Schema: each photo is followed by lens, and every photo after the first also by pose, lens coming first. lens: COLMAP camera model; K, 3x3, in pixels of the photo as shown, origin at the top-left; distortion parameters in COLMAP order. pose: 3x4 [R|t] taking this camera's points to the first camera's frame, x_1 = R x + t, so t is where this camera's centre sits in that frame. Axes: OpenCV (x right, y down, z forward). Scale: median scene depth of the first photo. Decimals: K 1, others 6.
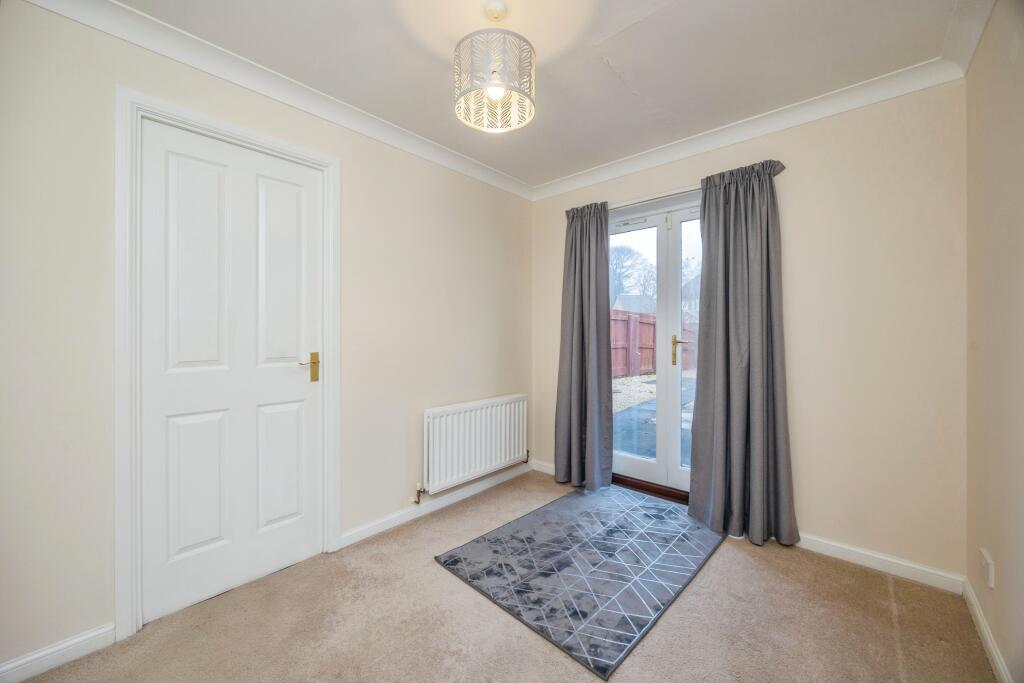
lens RADIAL K [[395.8, 0, 513.0], [0, 395.8, 336.9], [0, 0, 1]] dist [-0.000148, 0.000068]
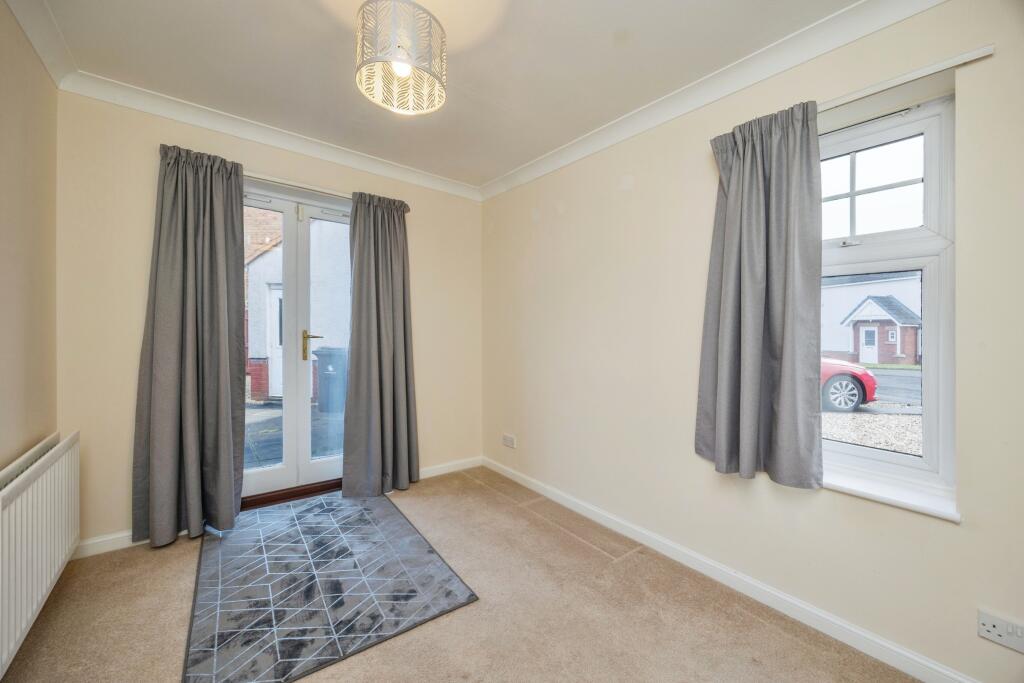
lens RADIAL K [[395.8, 0, 513.6], [0, 395.8, 338.2], [0, 0, 1]] dist [-0.000148, 0.000068]
pose [[0.168091, -0.007651, 0.985742, -0.542685], [-0.007822, 0.999928, 0.009095, 0.001072], [-0.985741, -0.009240, 0.168019, 0.363076]]
